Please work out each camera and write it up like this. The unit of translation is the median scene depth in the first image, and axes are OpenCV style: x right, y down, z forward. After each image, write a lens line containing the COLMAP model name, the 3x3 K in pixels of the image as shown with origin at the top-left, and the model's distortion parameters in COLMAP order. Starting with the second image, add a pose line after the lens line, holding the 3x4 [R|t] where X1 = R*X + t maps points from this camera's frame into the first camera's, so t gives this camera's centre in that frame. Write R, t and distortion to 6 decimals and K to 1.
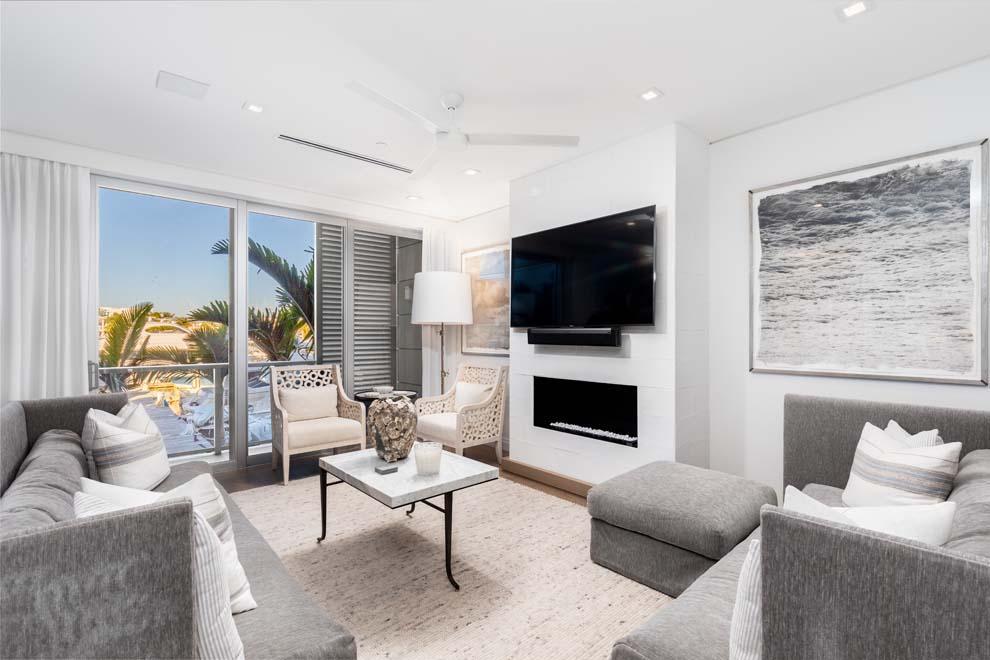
lens RADIAL K [[460.5, 0, 495.3], [0, 460.5, 331.9], [0, 0, 1]] dist [0.001919, -0.000271]
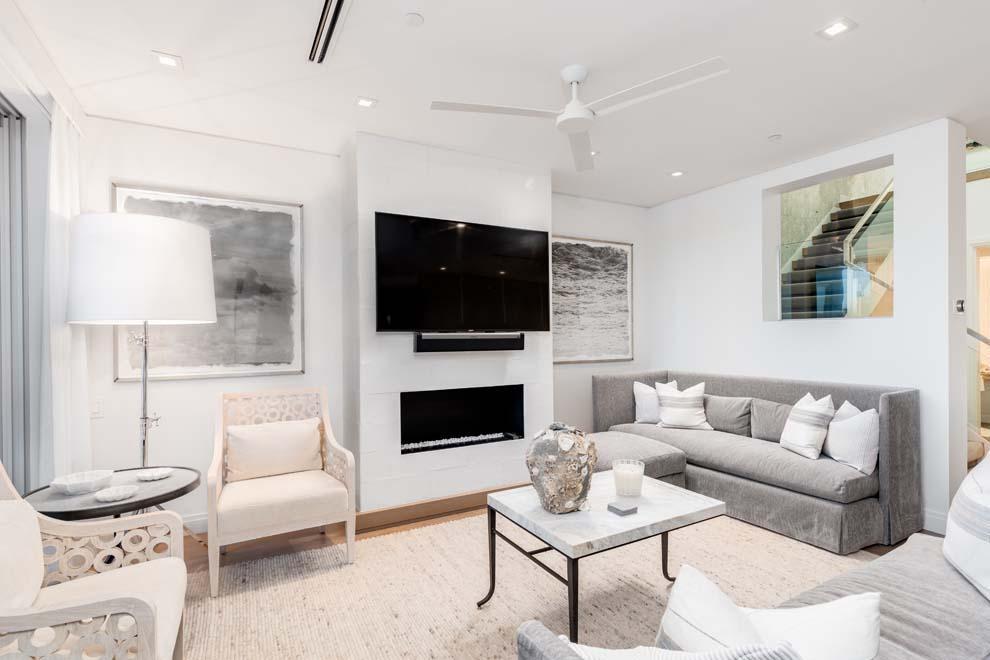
lens RADIAL K [[468.9, 0, 492.9], [0, 468.9, 331.6], [0, 0, 1]] dist [-0.004117, -0.000322]
pose [[0.224808, 0.003926, 0.974395, -0.933615], [0.003662, 0.999981, -0.004874, -0.006885], [-0.974396, 0.004664, 0.224790, 0.913053]]
